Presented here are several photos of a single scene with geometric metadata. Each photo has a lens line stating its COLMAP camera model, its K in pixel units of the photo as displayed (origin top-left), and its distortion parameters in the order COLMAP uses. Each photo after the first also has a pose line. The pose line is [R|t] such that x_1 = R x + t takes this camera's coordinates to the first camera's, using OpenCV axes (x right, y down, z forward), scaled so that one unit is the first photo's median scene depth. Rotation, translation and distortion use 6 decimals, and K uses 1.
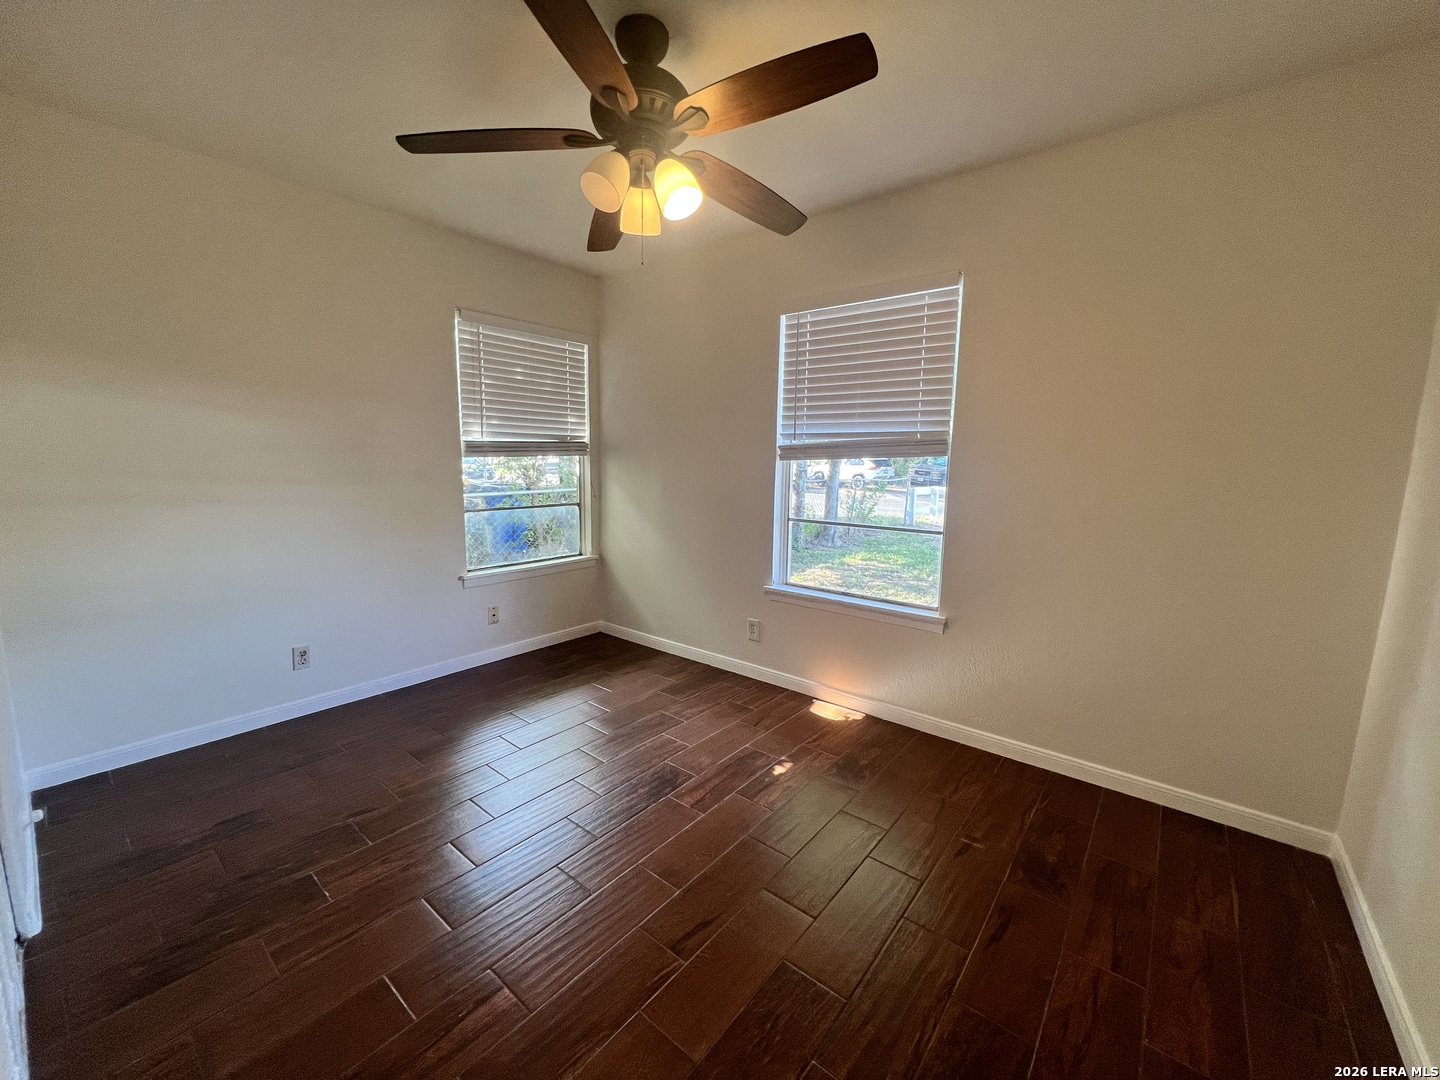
lens RADIAL K [[575.3, 0, 715.4], [0, 575.3, 538.4], [0, 0, 1]] dist [-0.006020, 0.002087]
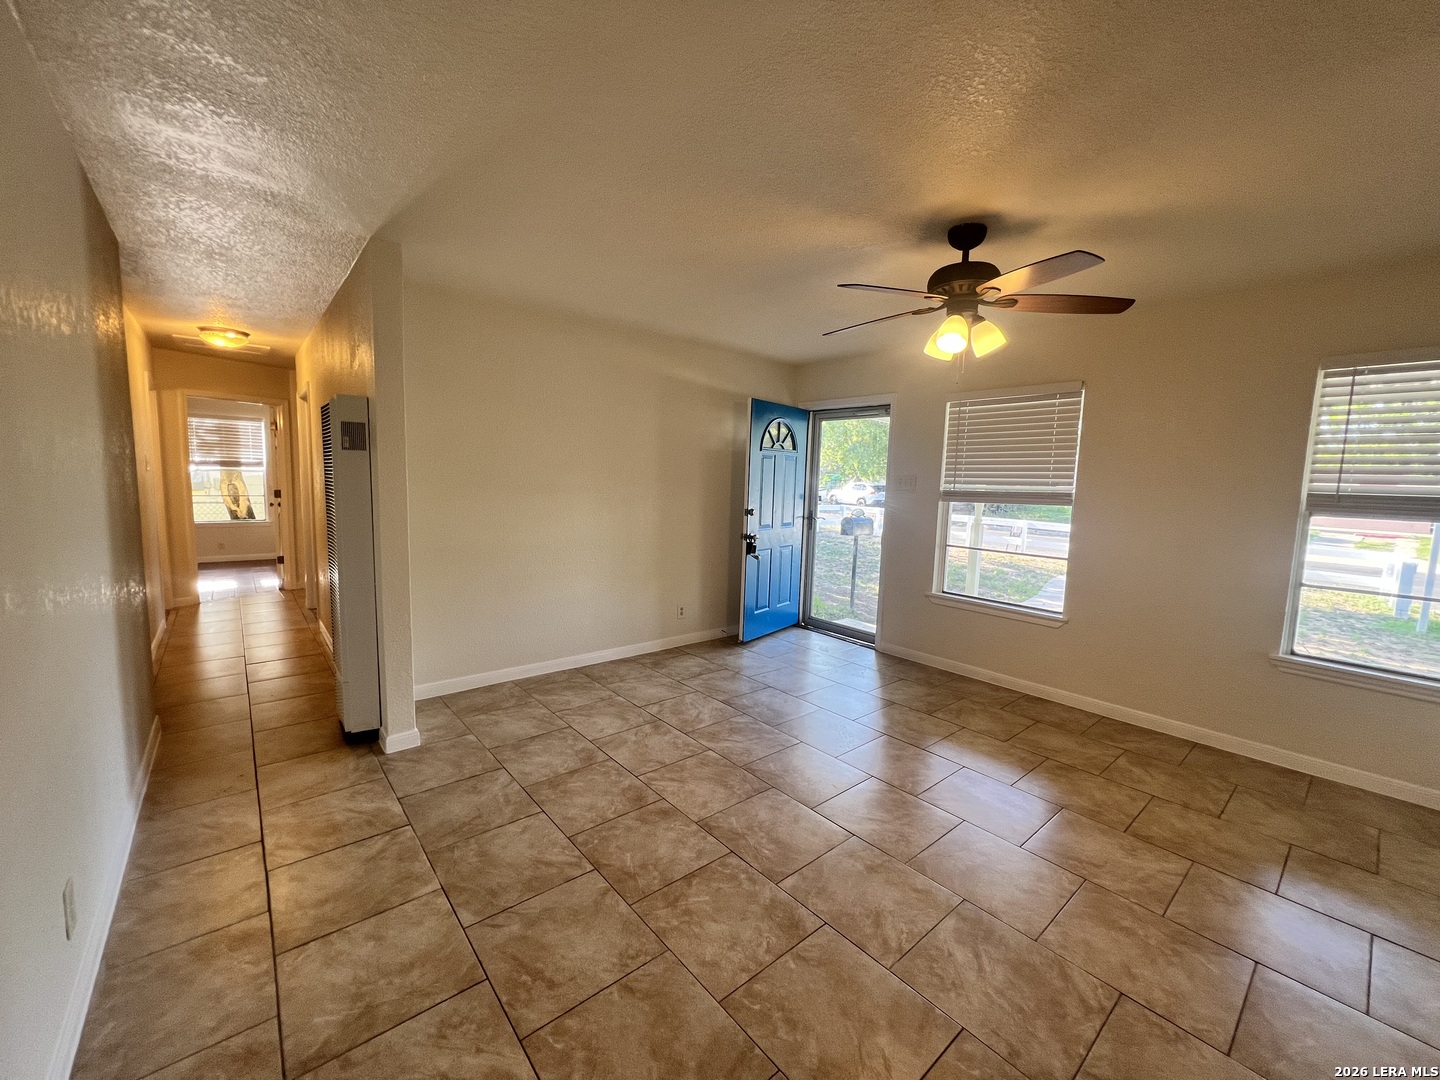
lens RADIAL K [[575.3, 0, 715.4], [0, 575.3, 538.4], [0, 0, 1]] dist [-0.006020, 0.002087]
pose [[0.984571, 0.026041, -0.173037, -0.192783], [-0.032571, 0.998856, -0.035004, 0.023653], [0.171928, 0.040100, 0.984293, -0.485705]]
